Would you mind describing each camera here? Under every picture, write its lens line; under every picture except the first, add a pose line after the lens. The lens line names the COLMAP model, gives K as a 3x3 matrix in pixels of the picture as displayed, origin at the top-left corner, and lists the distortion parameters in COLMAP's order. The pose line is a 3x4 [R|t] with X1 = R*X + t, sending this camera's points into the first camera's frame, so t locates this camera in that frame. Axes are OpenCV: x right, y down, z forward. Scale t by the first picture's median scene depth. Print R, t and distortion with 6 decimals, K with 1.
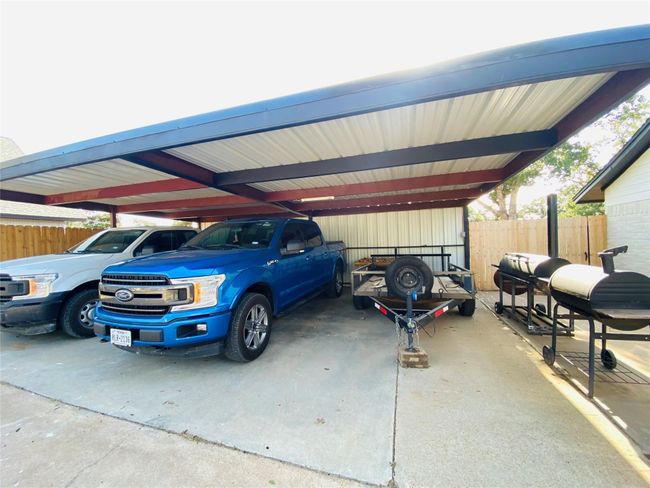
lens RADIAL K [[261.0, 0, 324.7], [0, 261.0, 248.7], [0, 0, 1]] dist [0.000233, -0.000211]
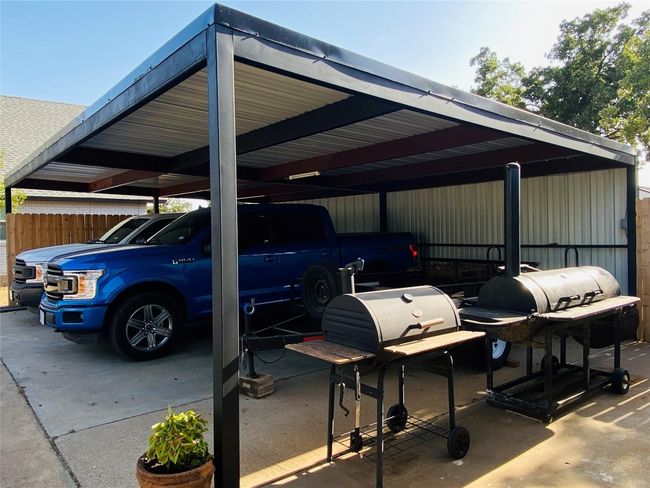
lens RADIAL K [[484.6, 0, 323.1], [0, 484.6, 241.0], [0, 0, 1]] dist [0.012442, 0.001550]
pose [[0.846949, 0.026517, -0.531012, 1.059494], [-0.021519, 0.999647, 0.015597, -0.050032], [0.531238, -0.001783, 0.847221, -0.135505]]
